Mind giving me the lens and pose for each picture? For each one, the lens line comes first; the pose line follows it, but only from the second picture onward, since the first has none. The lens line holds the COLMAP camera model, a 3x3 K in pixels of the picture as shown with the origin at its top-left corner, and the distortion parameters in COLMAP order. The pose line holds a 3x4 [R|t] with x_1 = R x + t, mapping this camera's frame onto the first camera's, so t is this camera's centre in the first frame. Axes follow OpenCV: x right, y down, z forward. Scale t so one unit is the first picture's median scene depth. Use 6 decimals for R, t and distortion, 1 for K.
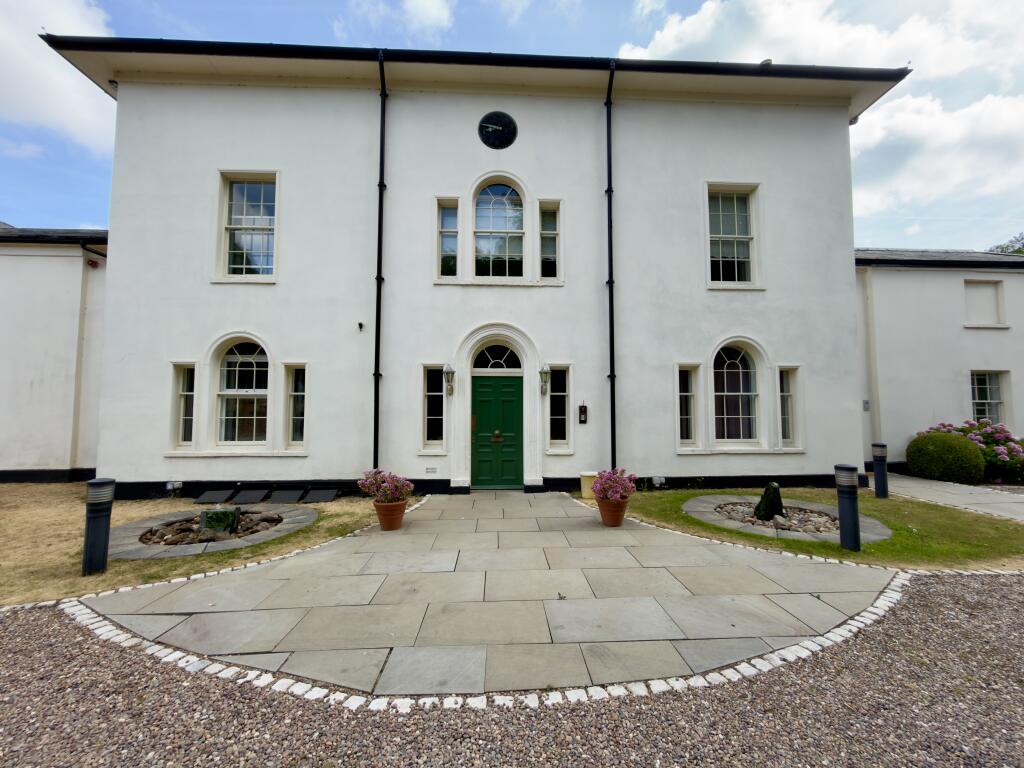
lens RADIAL K [[408.1, 0, 512.0], [0, 408.1, 384.0], [0, 0, 1]] dist [0.000526, 0.000078]
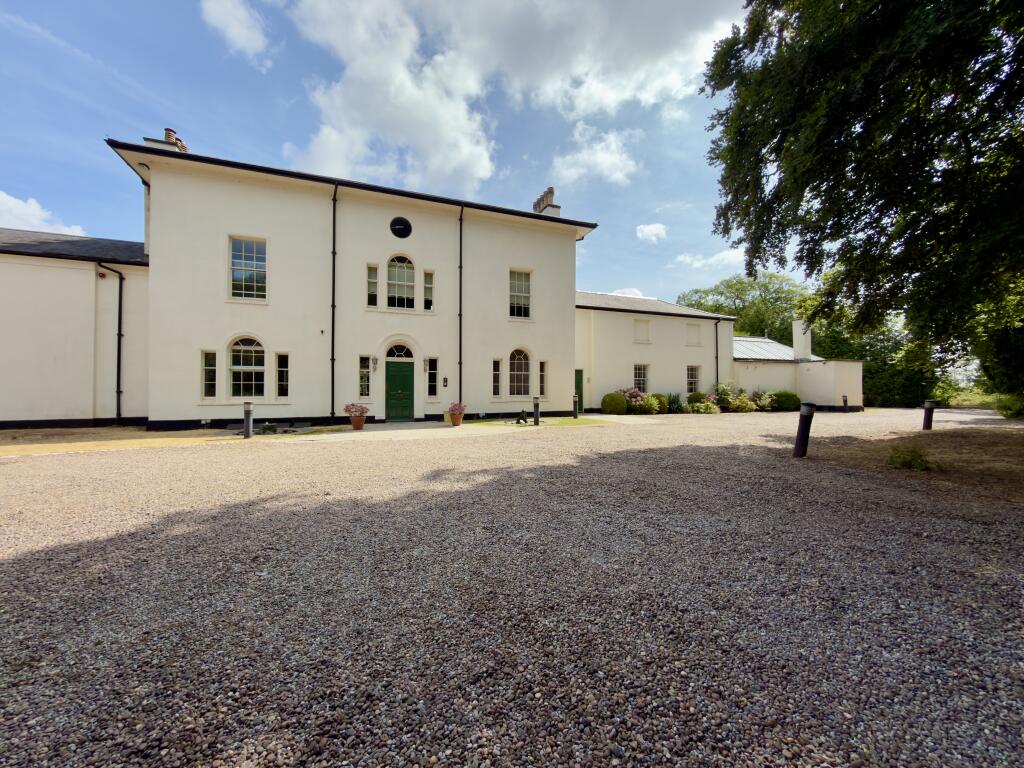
lens RADIAL K [[408.1, 0, 512.0], [0, 408.1, 384.0], [0, 0, 1]] dist [0.000526, 0.000078]
pose [[0.946384, 0.005511, 0.322997, -0.154388], [-0.021529, 0.998707, 0.046042, -0.014831], [-0.322326, -0.050527, 0.945279, -0.945930]]
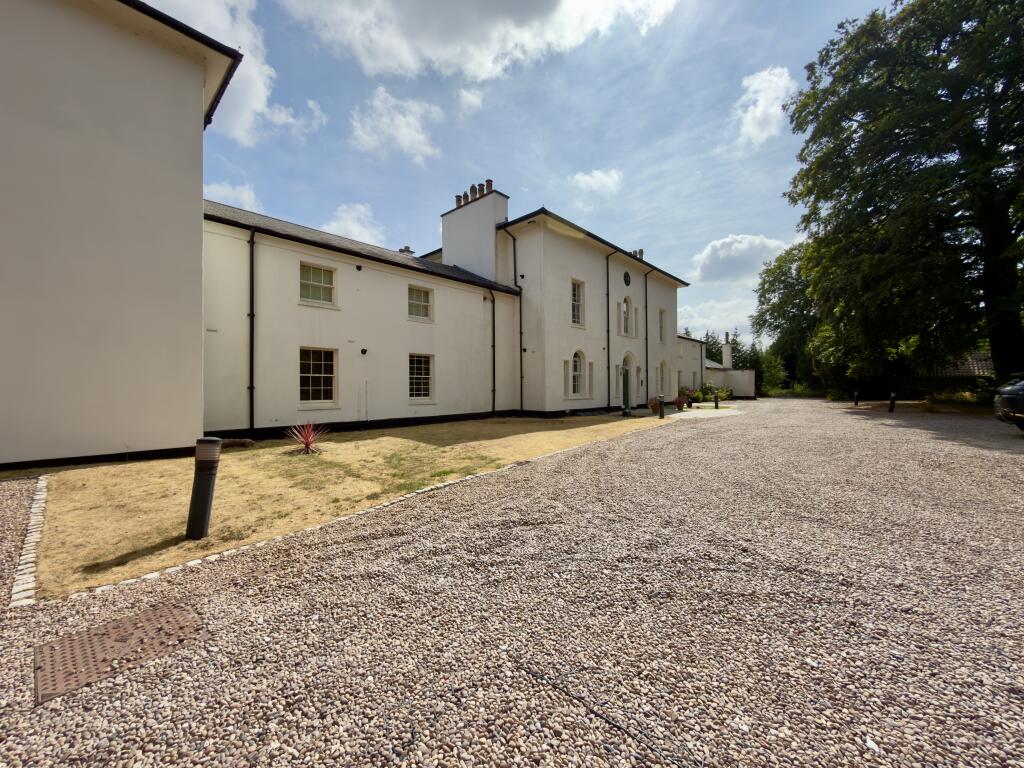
lens RADIAL K [[408.1, 0, 512.0], [0, 408.1, 384.0], [0, 0, 1]] dist [0.000526, 0.000078]
pose [[0.706308, 0.002692, 0.707899, -2.565352], [-0.026339, 0.999400, 0.022479, 0.045058], [-0.707414, -0.034523, 0.705956, -0.425399]]
